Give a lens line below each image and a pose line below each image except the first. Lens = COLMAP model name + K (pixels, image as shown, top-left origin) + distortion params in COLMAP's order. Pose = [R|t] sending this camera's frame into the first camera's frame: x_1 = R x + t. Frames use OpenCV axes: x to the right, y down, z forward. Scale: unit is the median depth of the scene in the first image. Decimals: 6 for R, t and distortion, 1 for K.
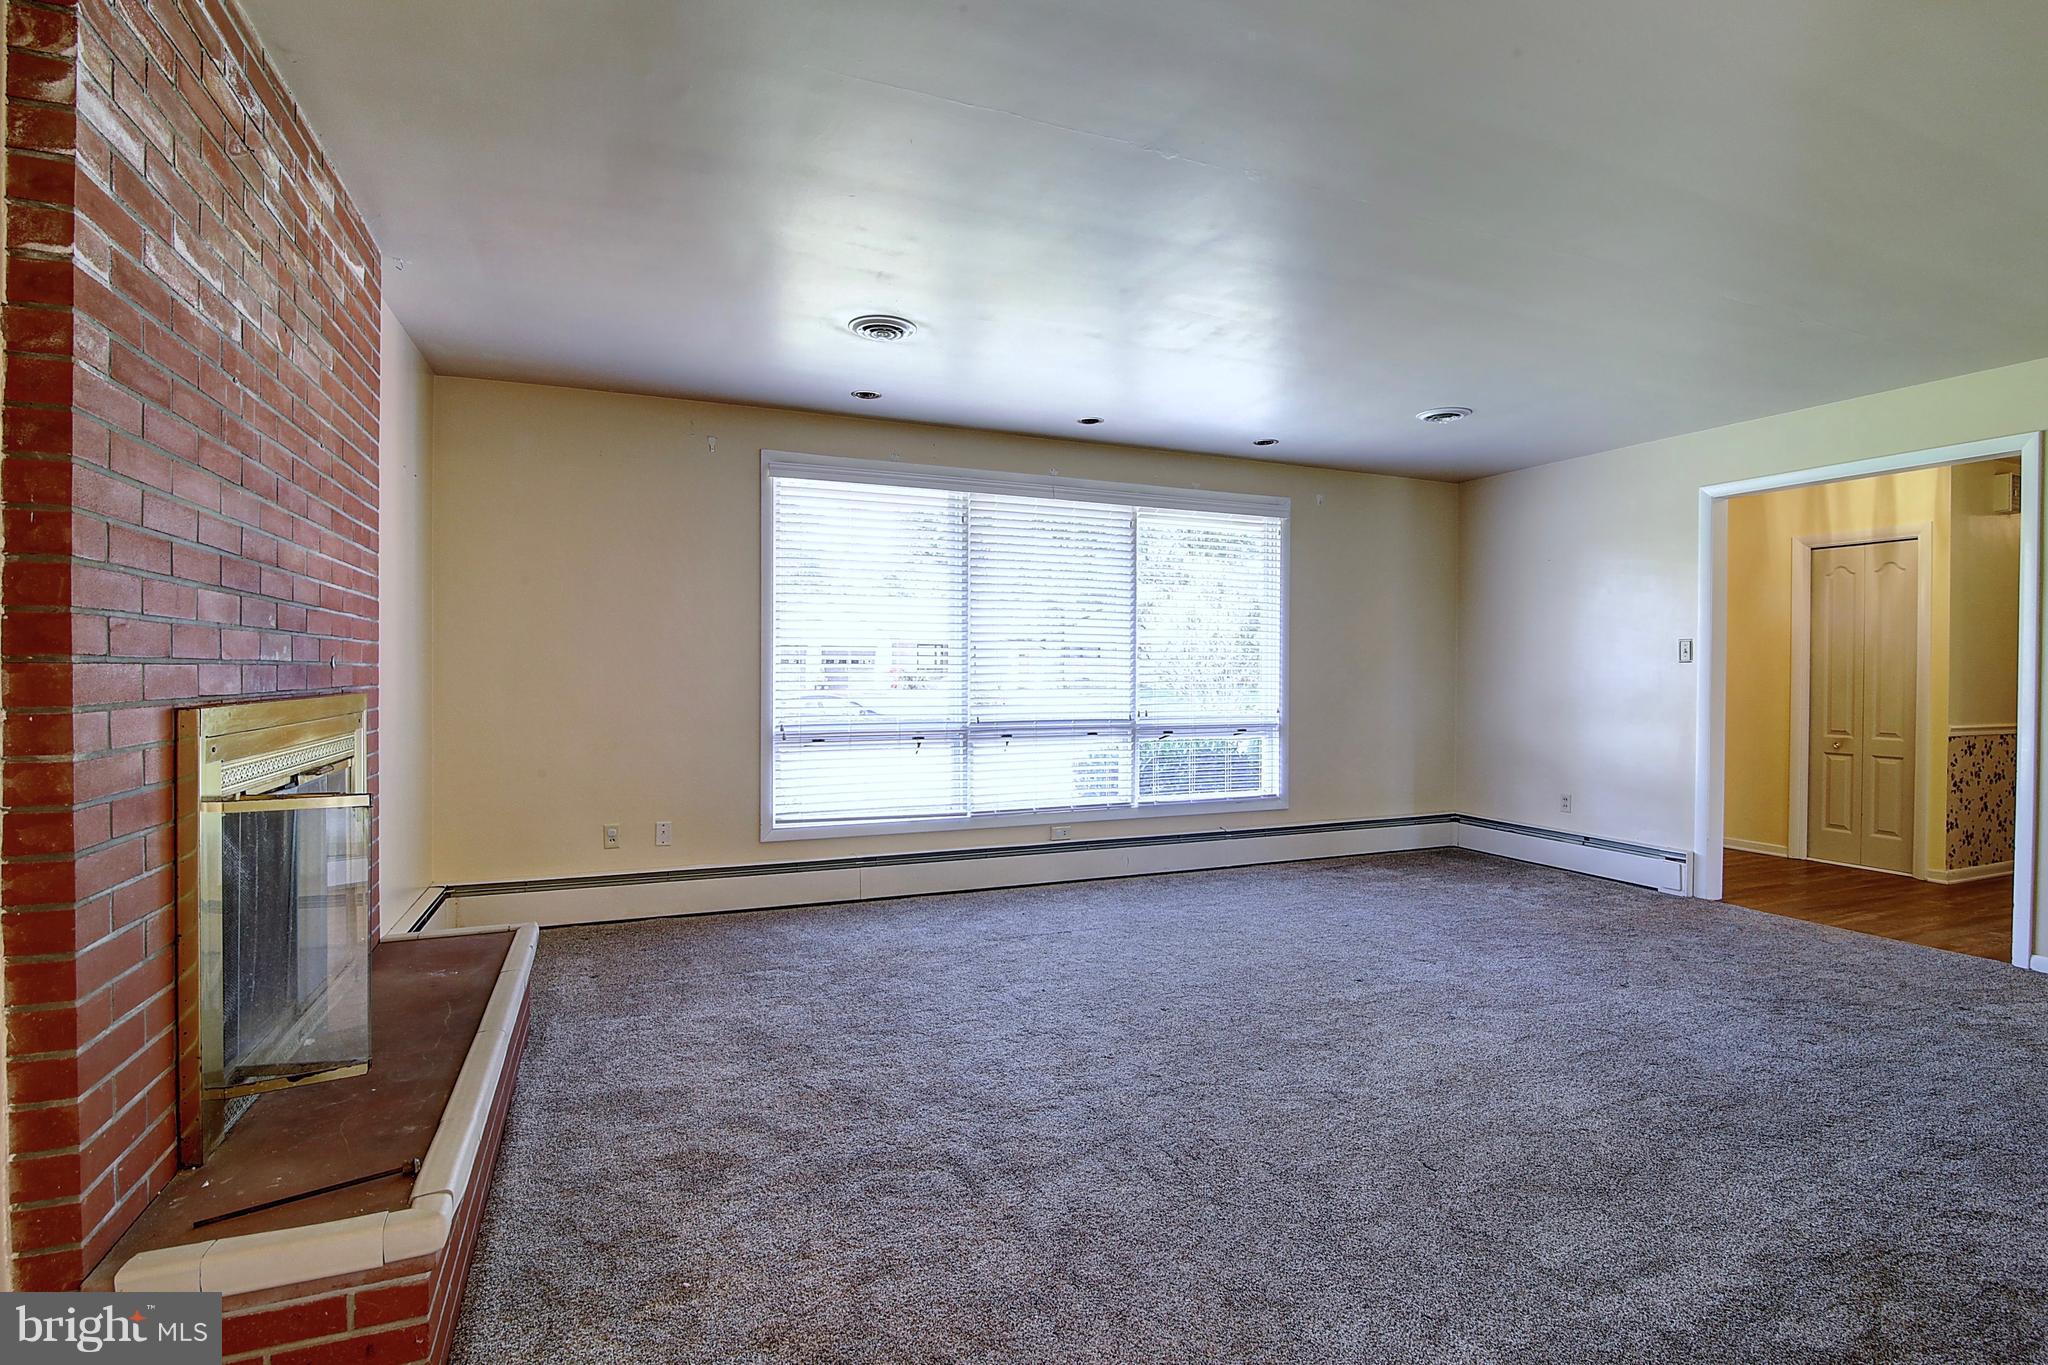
lens RADIAL K [[962.6, 0, 1021.8], [0, 962.6, 678.2], [0, 0, 1]] dist [-0.003538, -0.000036]
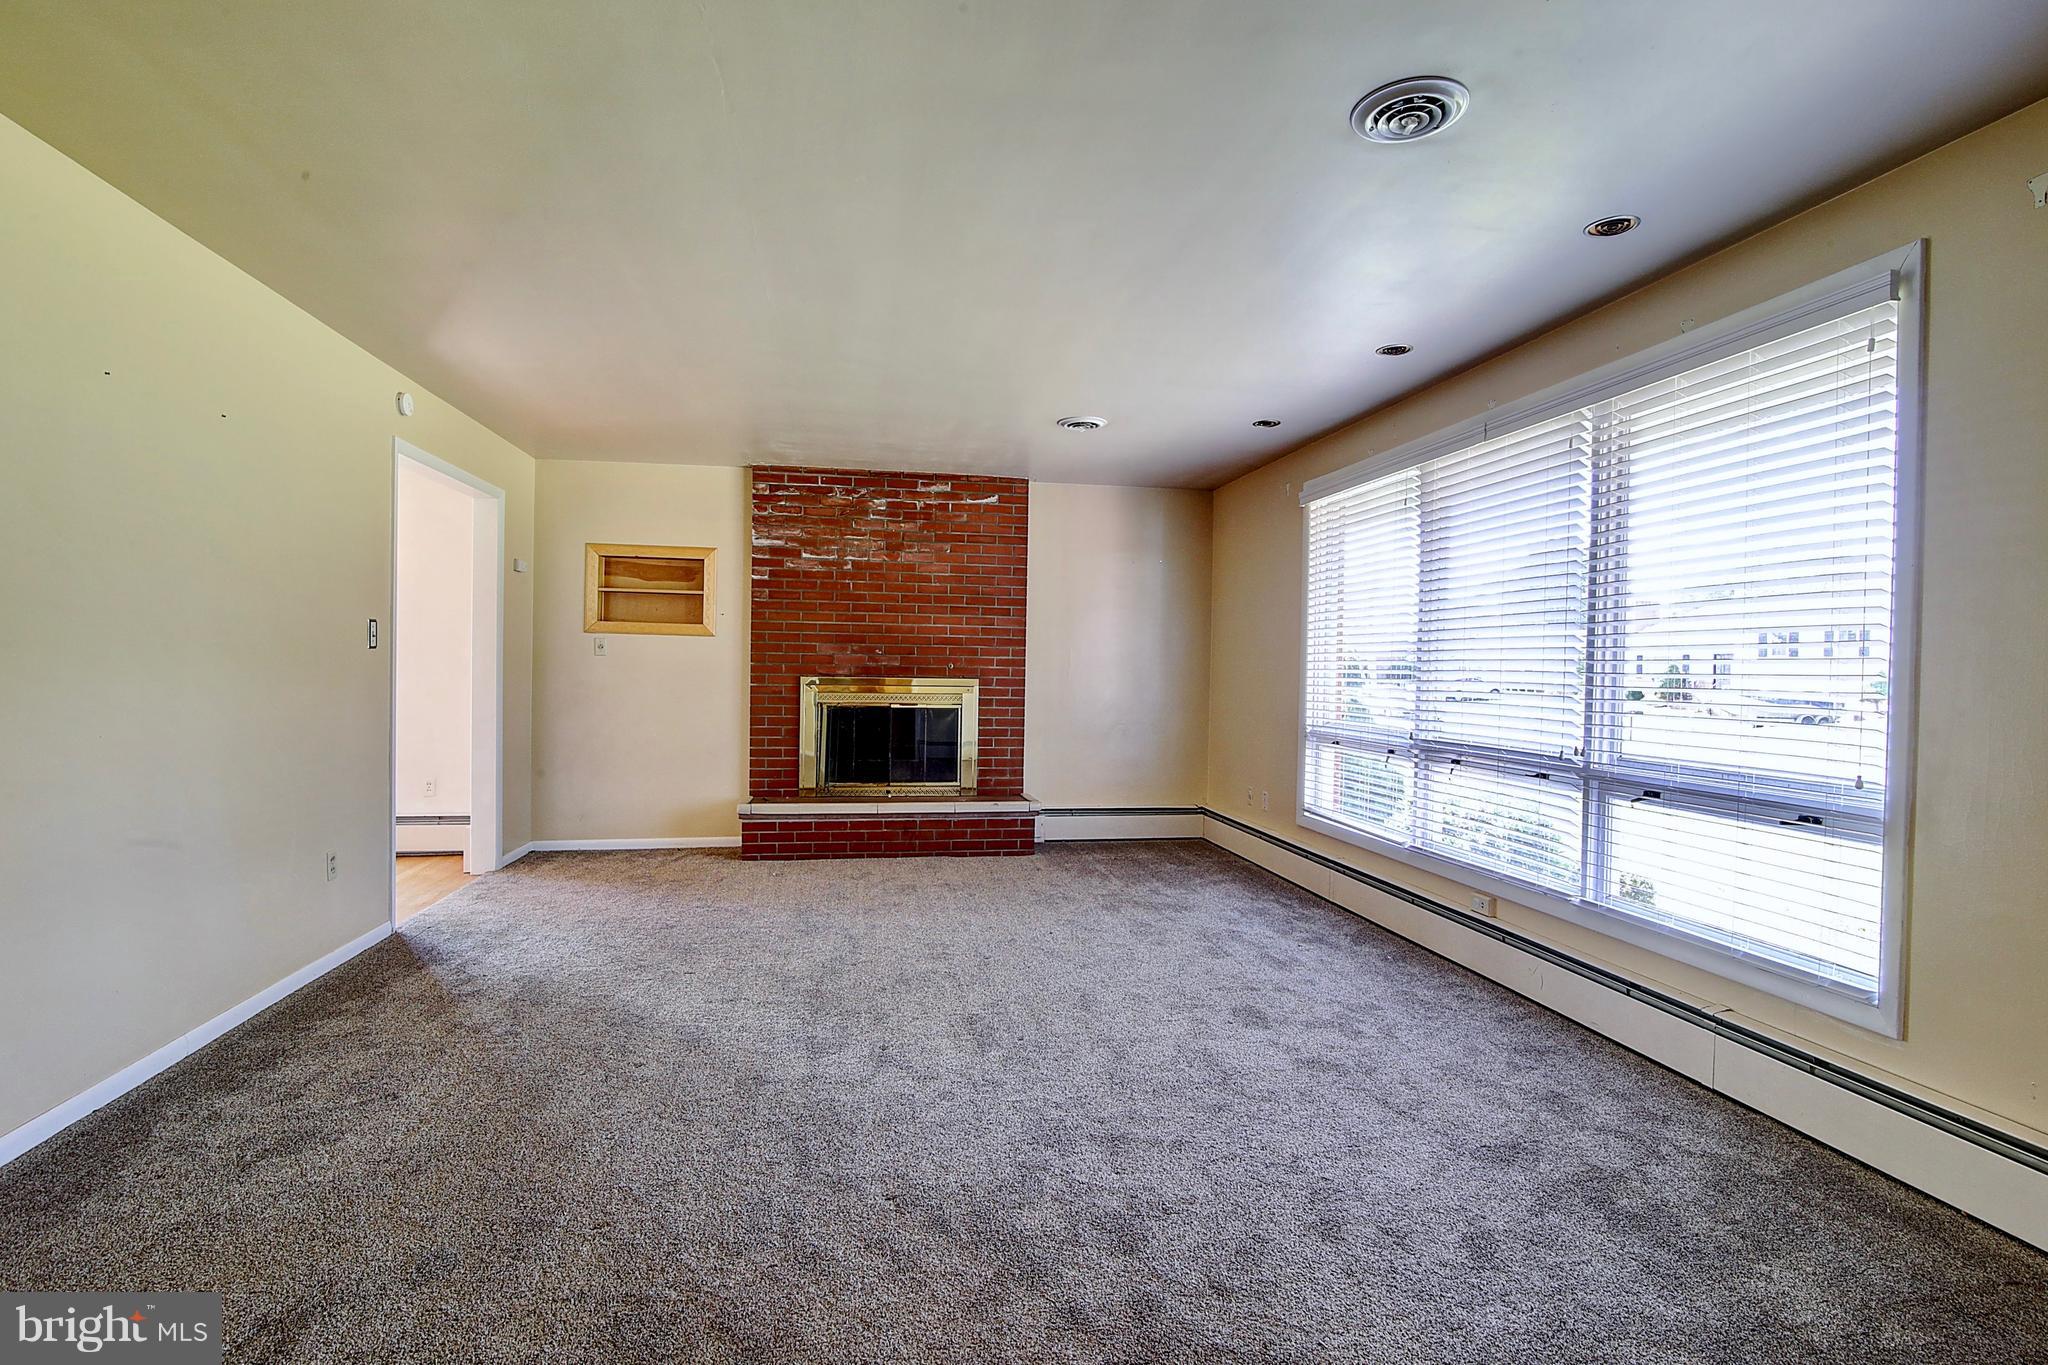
lens RADIAL K [[962.6, 0, 1021.8], [0, 962.6, 678.2], [0, 0, 1]] dist [-0.003538, -0.000036]
pose [[-0.208133, 0.004881, -0.978088, 0.823897], [-0.026345, 0.999597, 0.010594, -0.006453], [0.977746, 0.027973, -0.207920, 0.825268]]
